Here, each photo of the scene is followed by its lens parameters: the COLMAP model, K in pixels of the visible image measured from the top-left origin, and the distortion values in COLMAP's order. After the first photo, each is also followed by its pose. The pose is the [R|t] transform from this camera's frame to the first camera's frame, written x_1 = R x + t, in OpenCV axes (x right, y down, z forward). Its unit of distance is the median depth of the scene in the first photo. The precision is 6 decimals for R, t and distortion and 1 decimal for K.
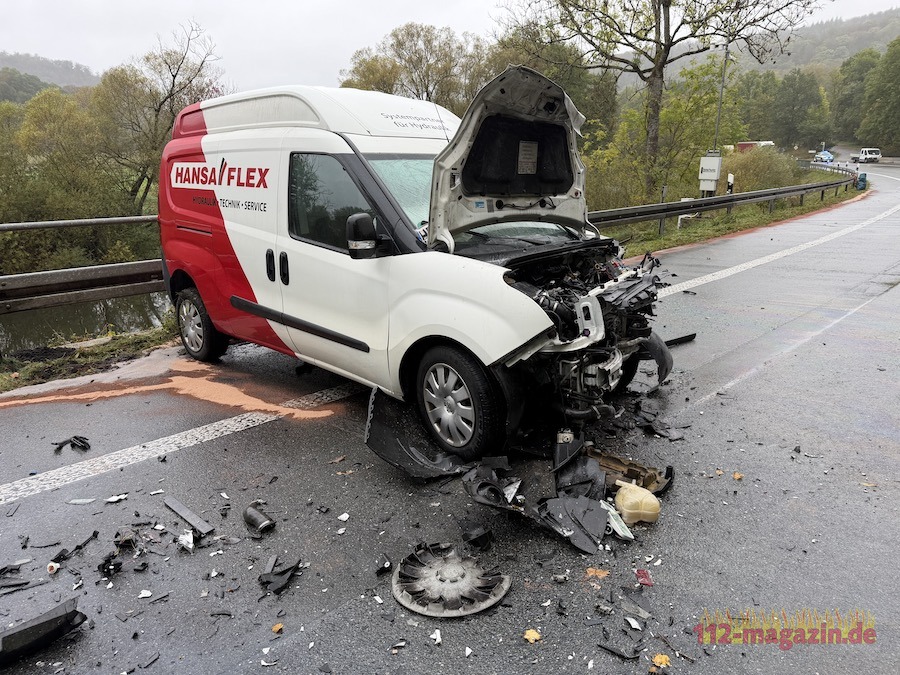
lens RADIAL K [[627.3, 0, 444.1], [0, 627.3, 339.8], [0, 0, 1]] dist [0.103122, -0.132829]
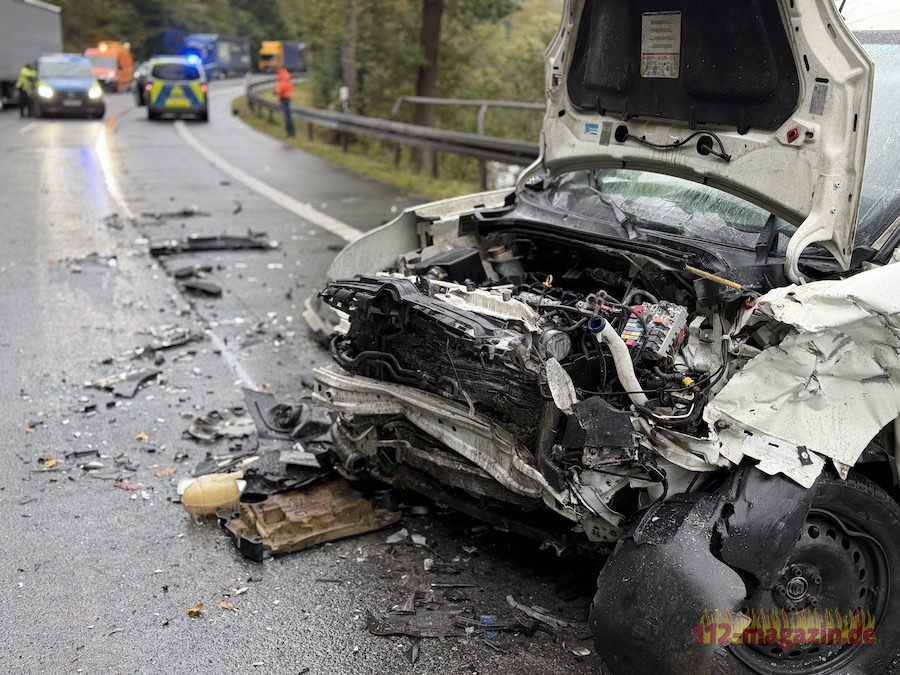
lens RADIAL K [[1014.3, 0, 450.0], [0, 1014.3, 337.5], [0, 0, 1]] dist [0.232193, -0.598747]
pose [[-0.341960, 0.246458, -0.906819, 0.926963], [-0.241687, 0.909466, 0.338317, -0.301824], [0.908103, 0.334857, -0.251436, 1.089293]]
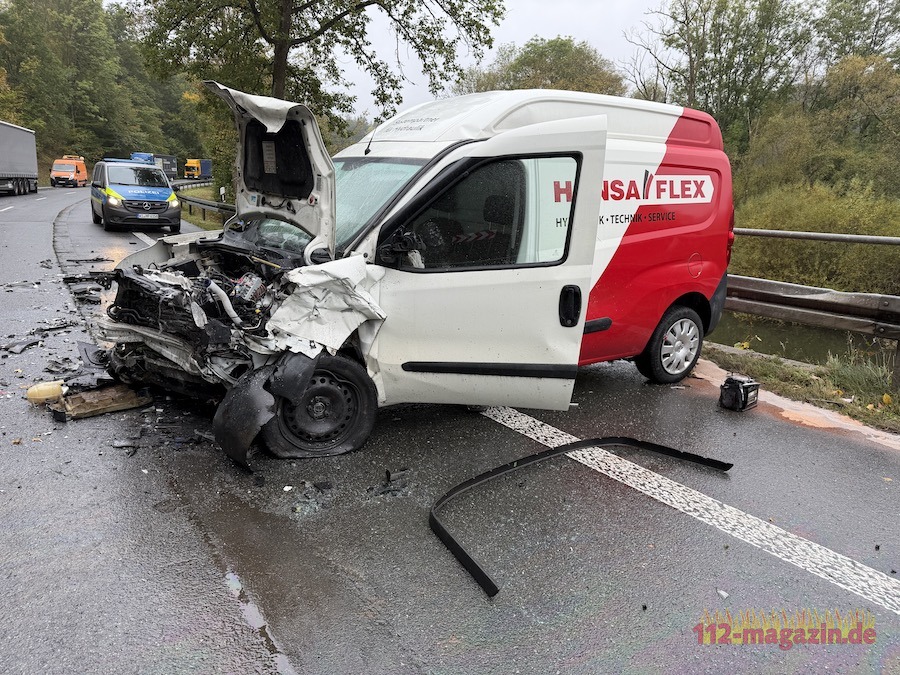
lens RADIAL K [[636.9, 0, 453.9], [0, 636.9, 337.1], [0, 0, 1]] dist [0.099748, -0.141652]
pose [[-0.149031, 0.231947, -0.961244, 1.095887], [-0.286096, 0.920409, 0.266450, -0.367994], [0.946541, 0.314717, -0.070810, 1.388162]]
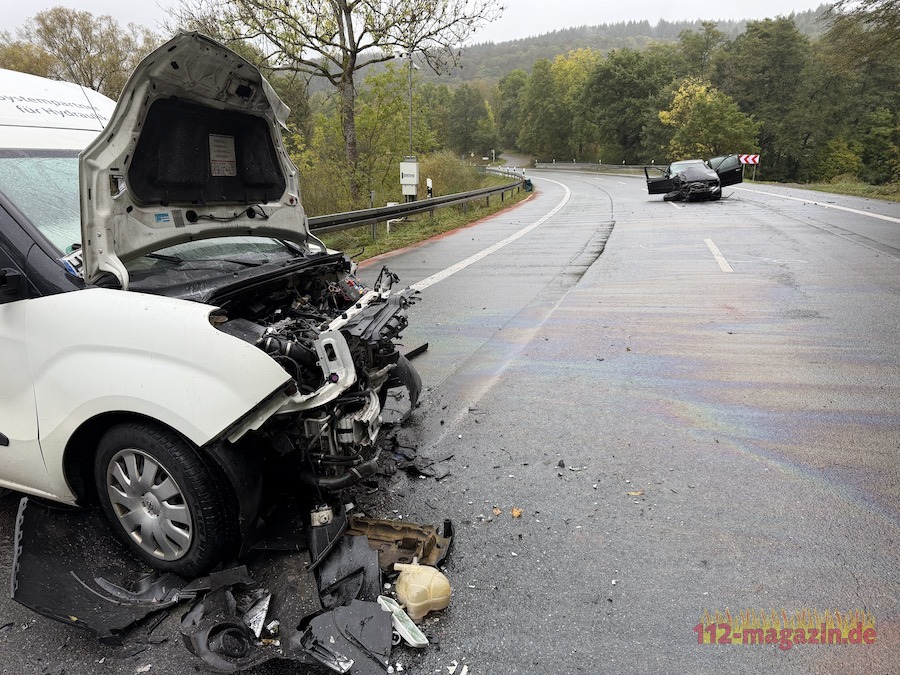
lens RADIAL K [[636.9, 0, 453.9], [0, 636.9, 337.1], [0, 0, 1]] dist [0.099748, -0.141652]
pose [[0.896960, -0.117467, 0.426222, 0.022096], [0.123727, 0.992230, 0.013084, -0.041703], [-0.424447, 0.040999, 0.904524, 0.171005]]
